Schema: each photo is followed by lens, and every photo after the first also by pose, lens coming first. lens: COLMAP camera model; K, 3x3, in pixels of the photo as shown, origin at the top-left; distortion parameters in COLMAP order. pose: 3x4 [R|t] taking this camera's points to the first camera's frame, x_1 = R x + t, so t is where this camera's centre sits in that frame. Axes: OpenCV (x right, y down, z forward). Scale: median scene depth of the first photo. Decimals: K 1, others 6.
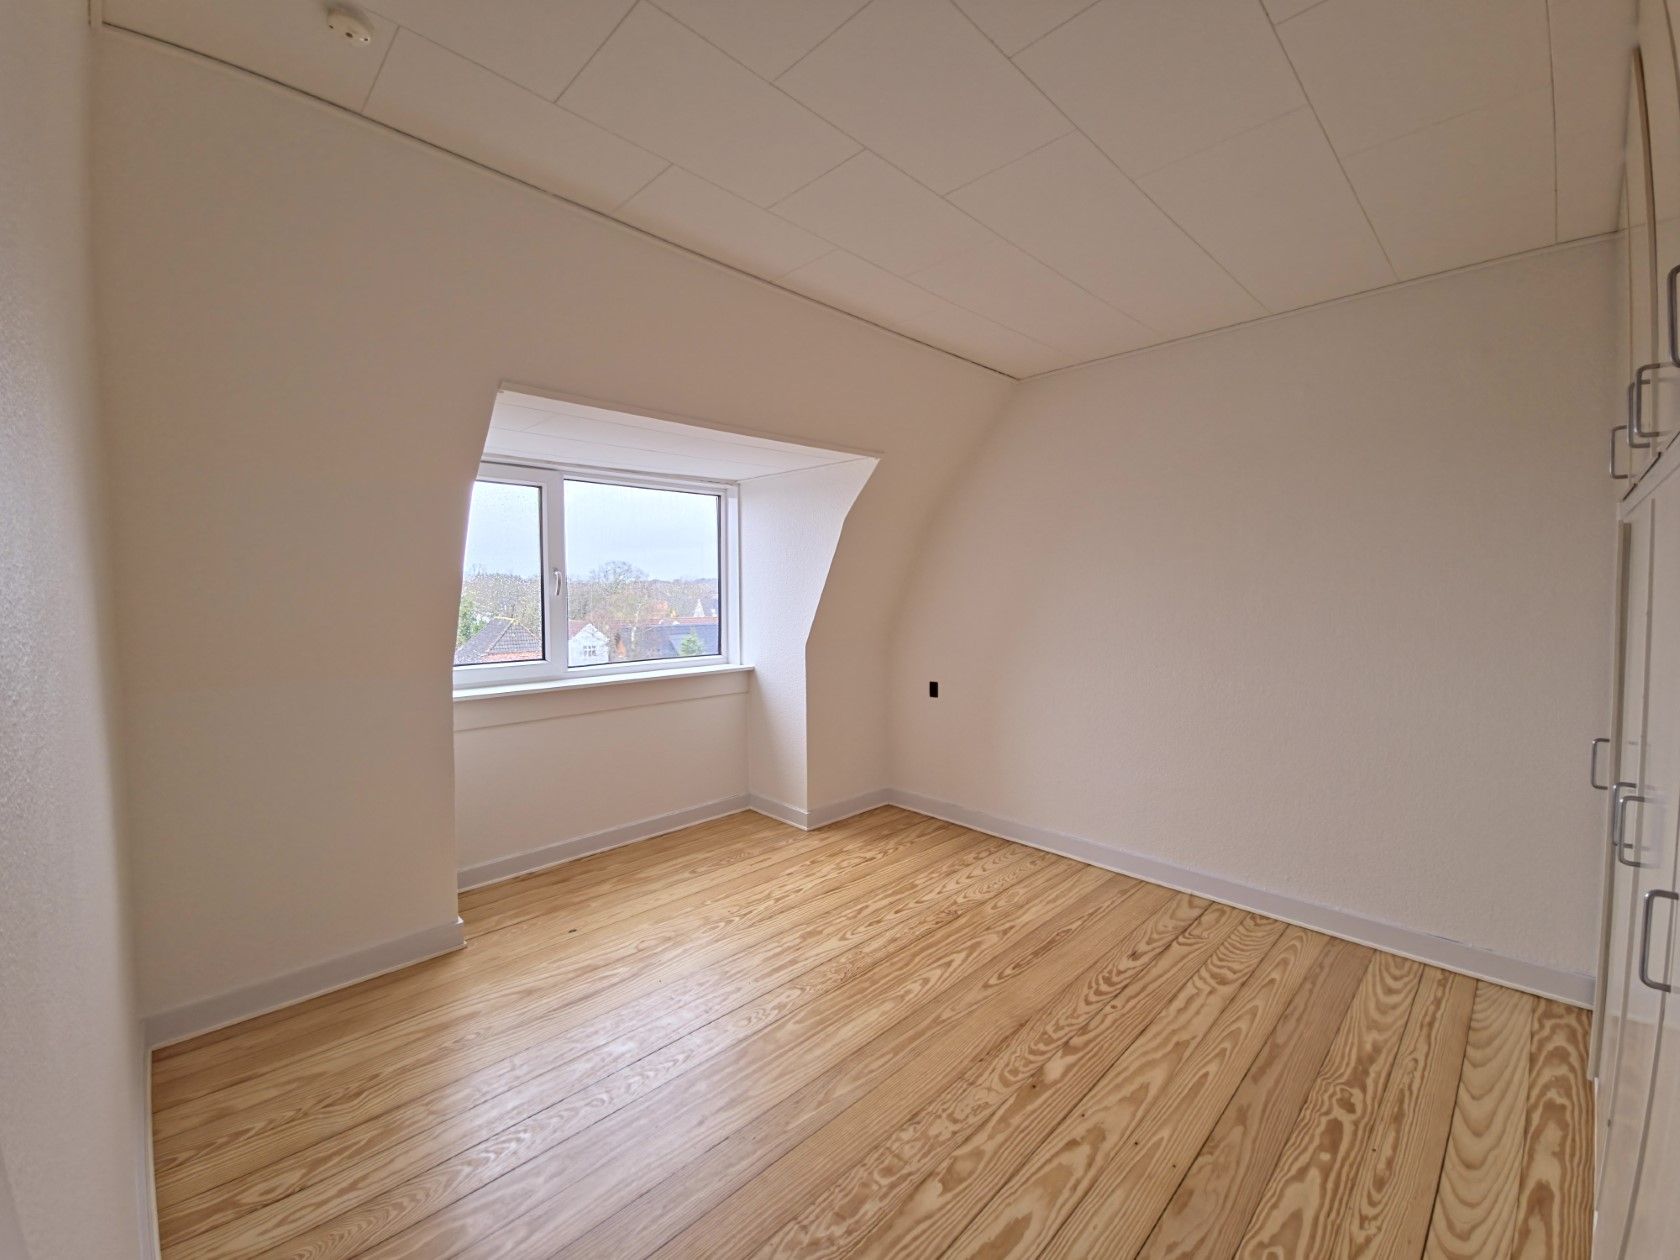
lens RADIAL K [[688.1, 0, 843.4], [0, 688.1, 630.0], [0, 0, 1]] dist [-0.003154, -0.001246]
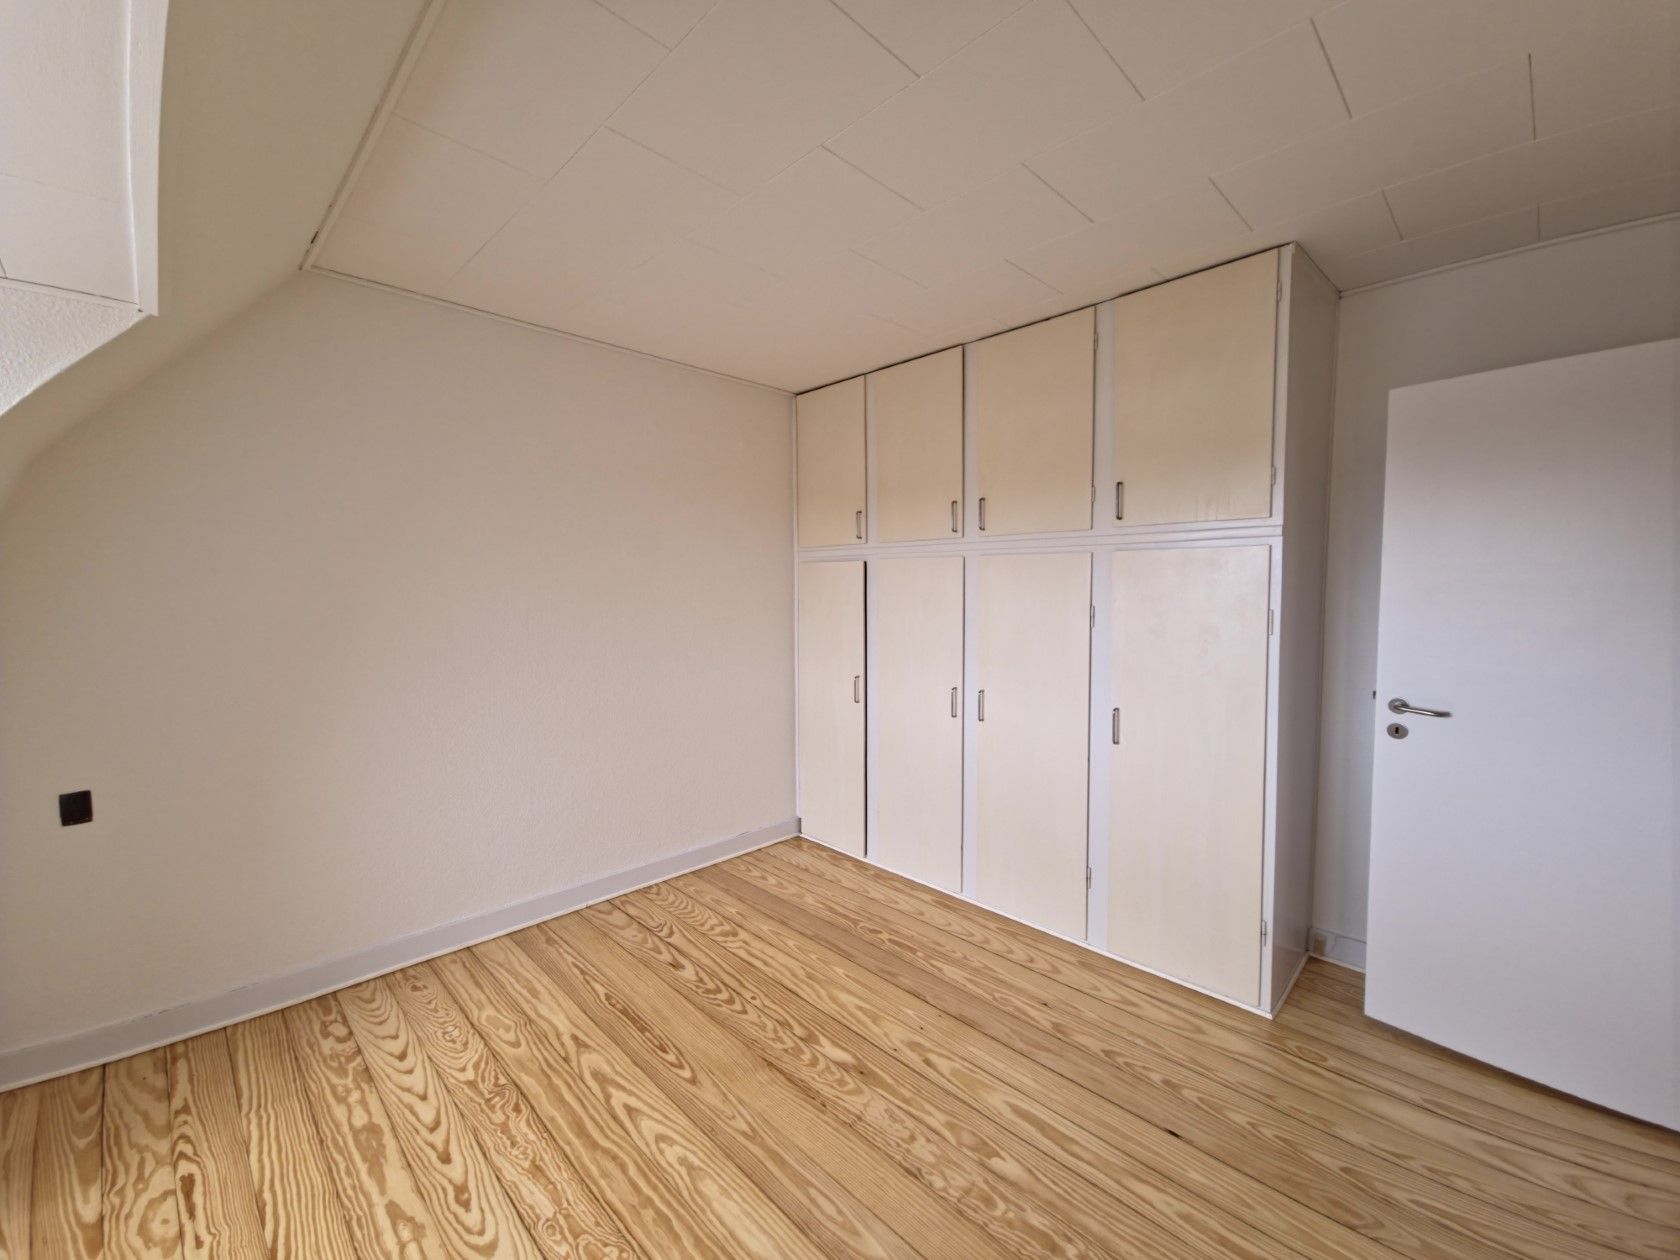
lens RADIAL K [[688.1, 0, 844.7], [0, 688.1, 639.3], [0, 0, 1]] dist [-0.003154, -0.001246]
pose [[-0.011548, -0.070308, 0.997458, -0.615630], [0.060404, 0.995654, 0.070880, -0.056559], [-0.998107, 0.061069, -0.007251, 0.853440]]
